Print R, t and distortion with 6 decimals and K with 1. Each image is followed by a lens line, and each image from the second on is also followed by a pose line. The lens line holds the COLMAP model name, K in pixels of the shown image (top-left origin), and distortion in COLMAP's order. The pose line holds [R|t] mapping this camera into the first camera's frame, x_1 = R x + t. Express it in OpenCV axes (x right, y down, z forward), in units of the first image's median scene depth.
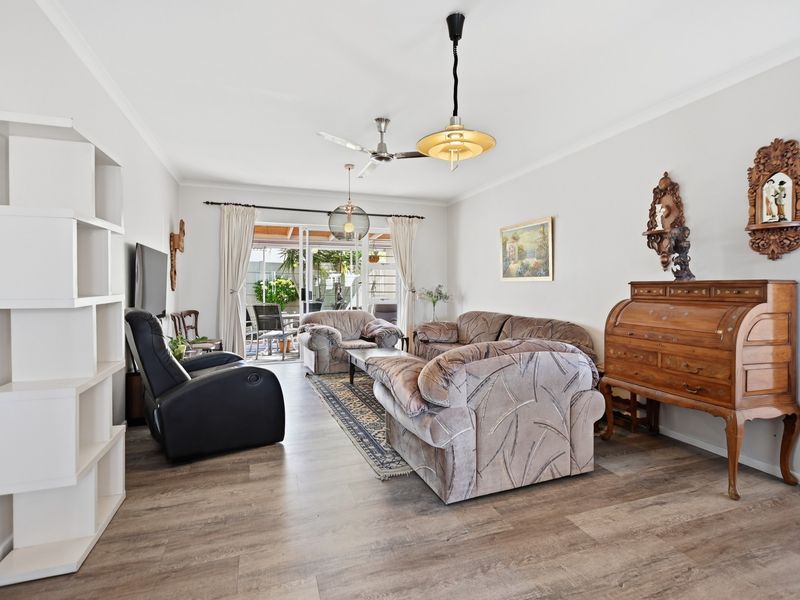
lens RADIAL K [[400.3, 0, 403.6], [0, 400.3, 287.2], [0, 0, 1]] dist [0.001216, 0.000044]
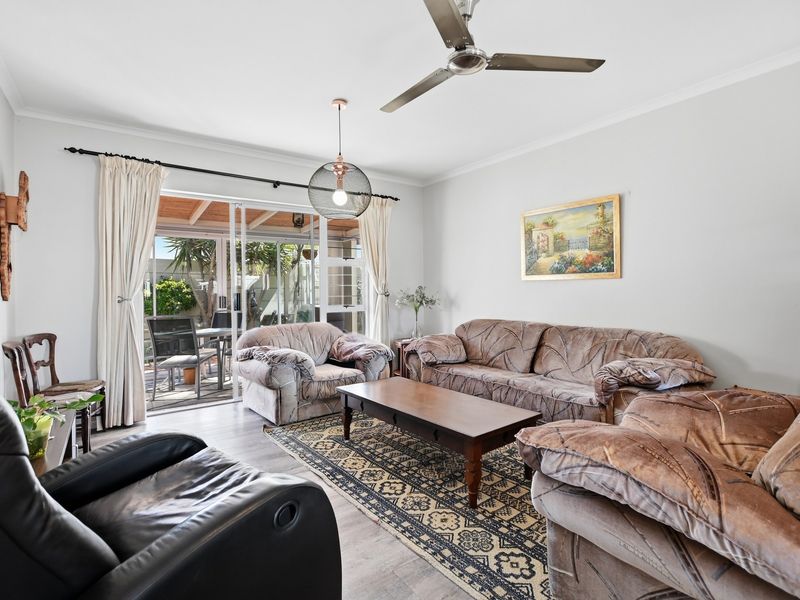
lens RADIAL K [[406.5, 0, 401.2], [0, 406.5, 289.9], [0, 0, 1]] dist [0.004076, 0.000035]
pose [[0.962274, -0.012258, 0.271806, -0.200495], [0.011895, 0.999925, 0.002983, -0.000987], [-0.271822, 0.000363, 0.962348, 0.307985]]
